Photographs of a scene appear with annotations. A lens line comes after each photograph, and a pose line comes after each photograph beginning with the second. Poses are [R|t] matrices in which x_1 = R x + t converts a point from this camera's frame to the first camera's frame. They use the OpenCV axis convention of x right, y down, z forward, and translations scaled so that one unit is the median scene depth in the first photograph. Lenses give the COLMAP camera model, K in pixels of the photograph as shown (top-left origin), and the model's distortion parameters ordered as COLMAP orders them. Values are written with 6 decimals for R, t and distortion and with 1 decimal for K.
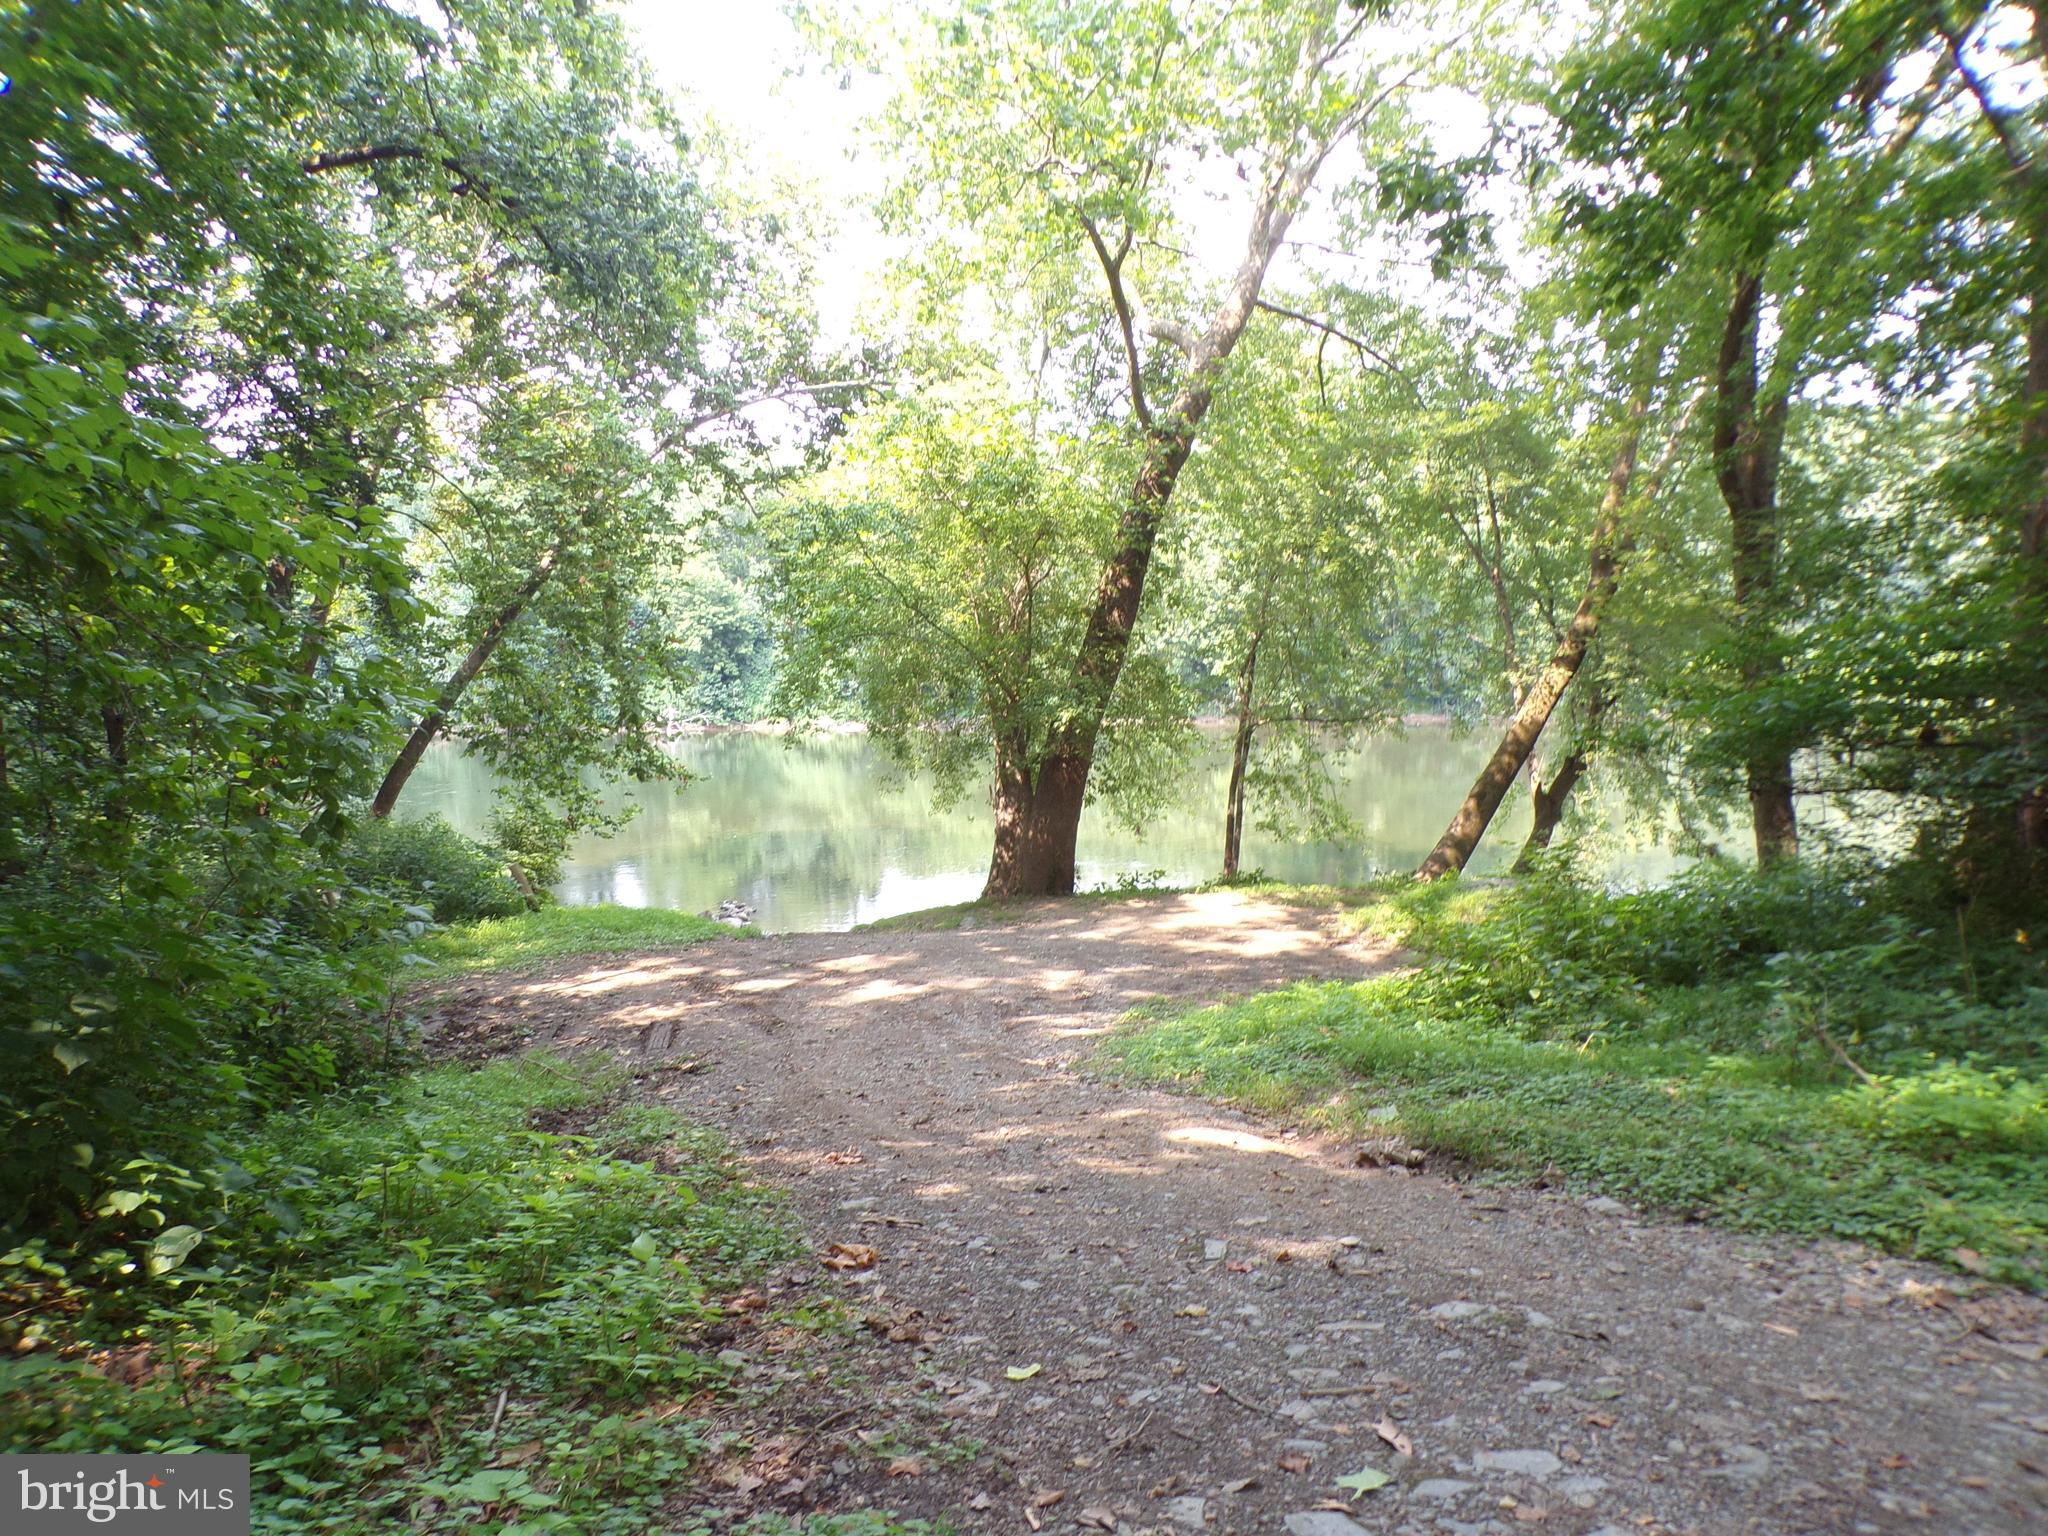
lens RADIAL K [[1411.7, 0, 1020.2], [0, 1411.7, 771.2], [0, 0, 1]] dist [0.005651, 0.012947]
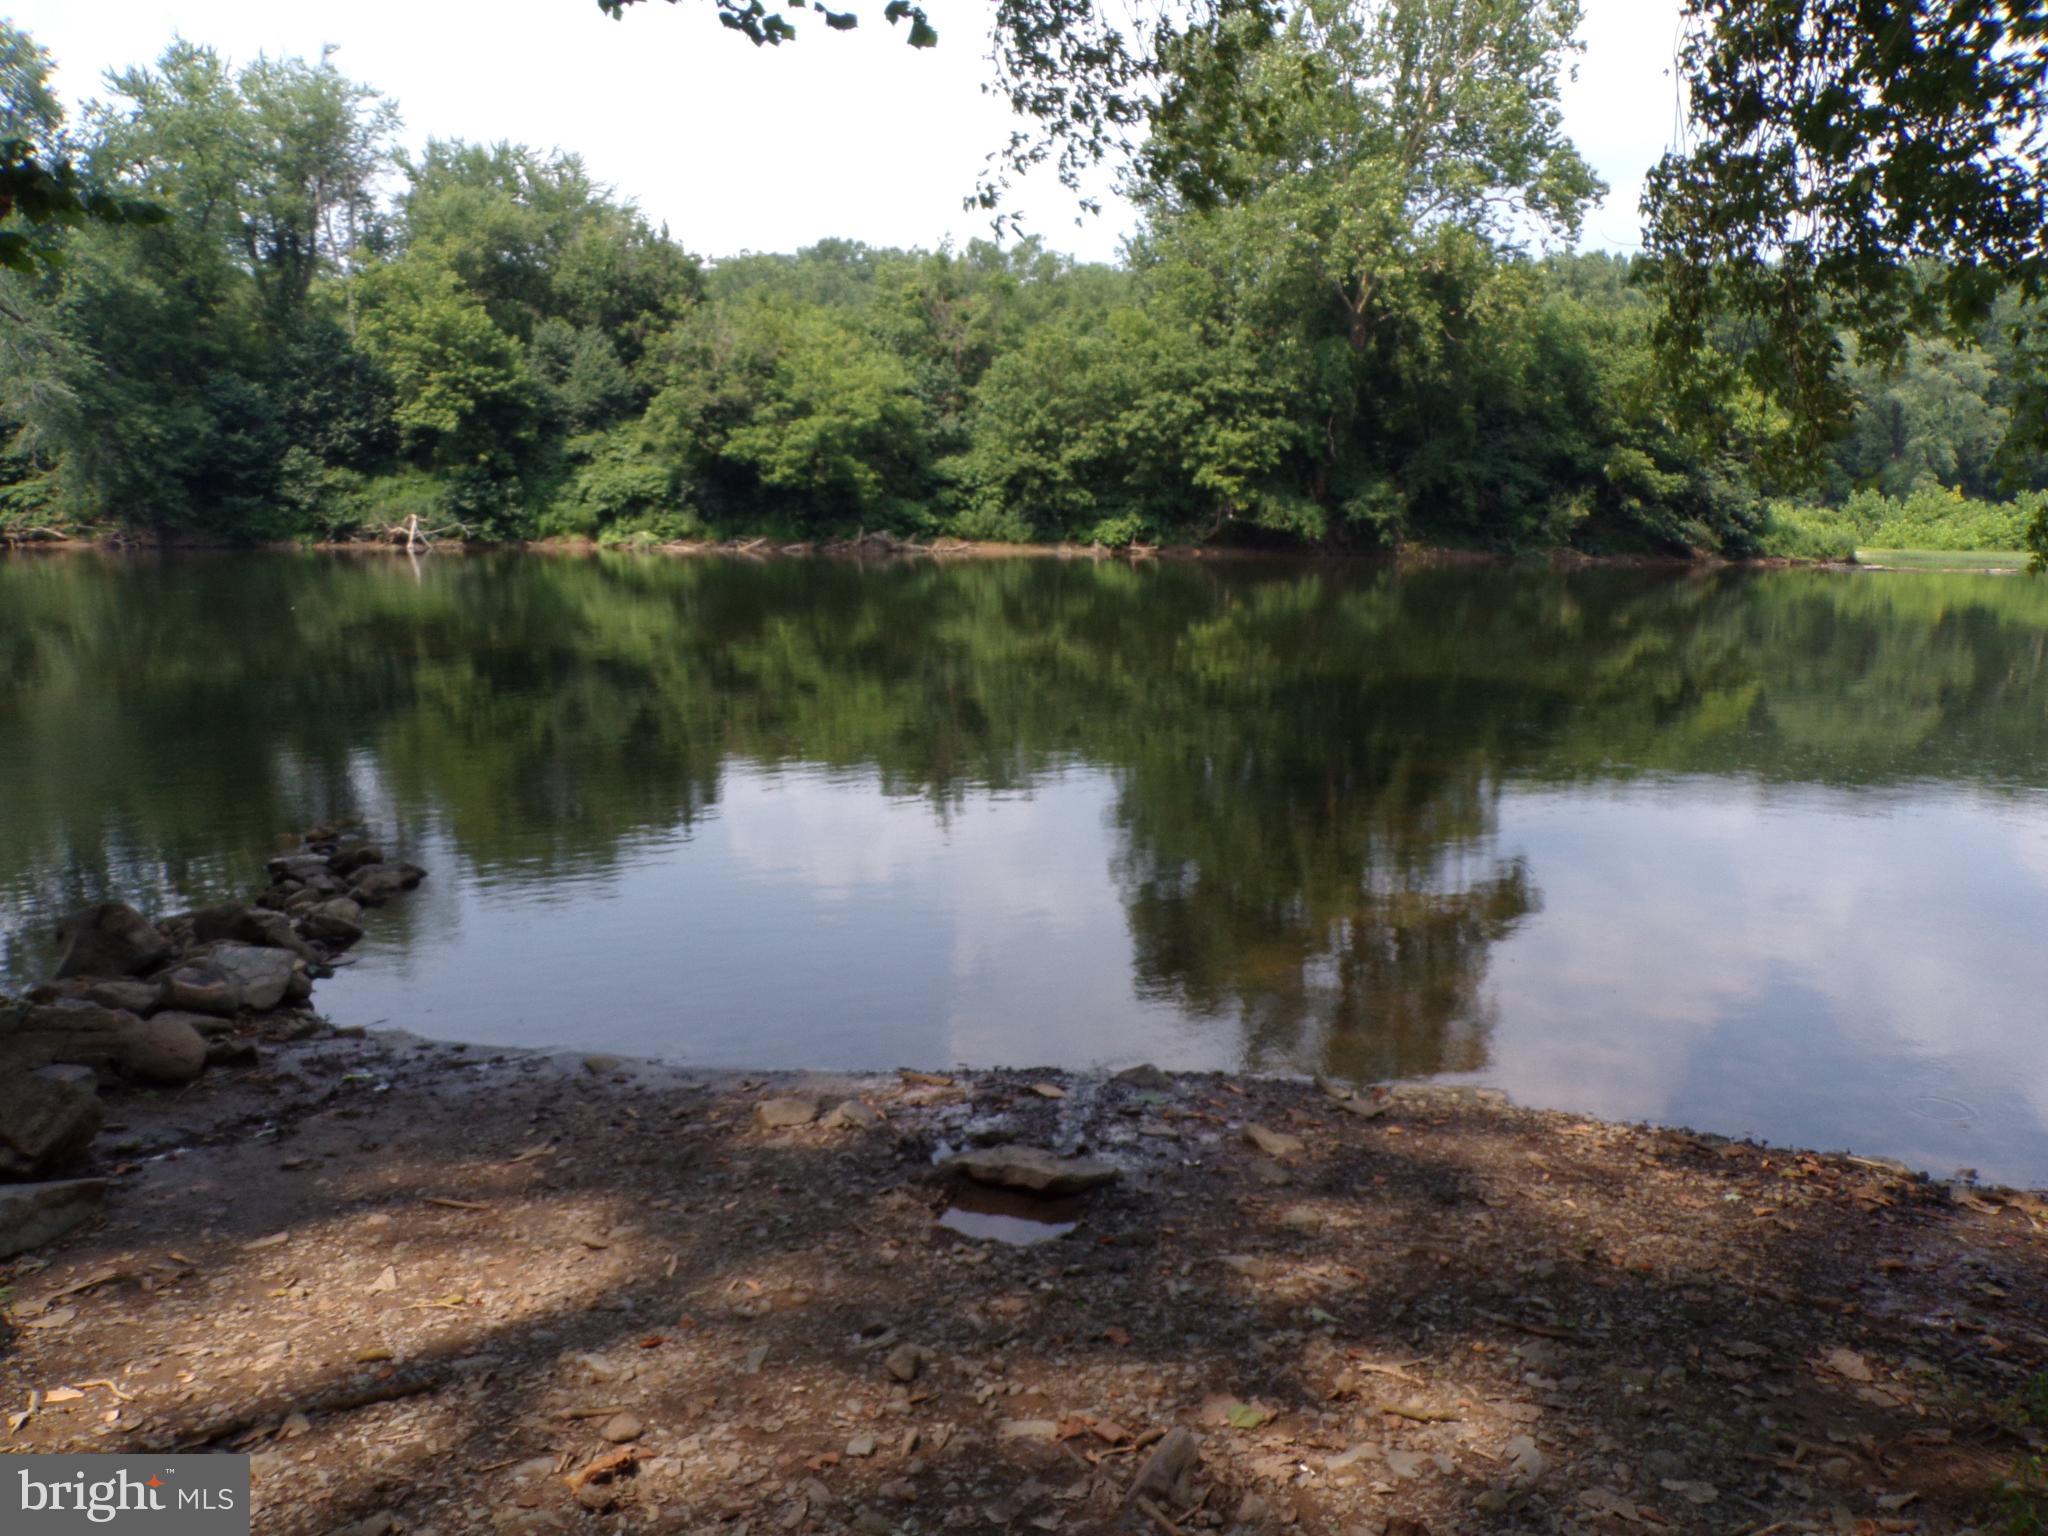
lens RADIAL K [[1411.7, 0, 1031.1], [0, 1411.7, 768.1], [0, 0, 1]] dist [0.005651, 0.012947]
pose [[0.990956, 0.007439, 0.133982, -0.160638], [-0.017199, 0.997268, 0.071841, 0.096972], [-0.133082, -0.073496, 0.988376, 1.071514]]
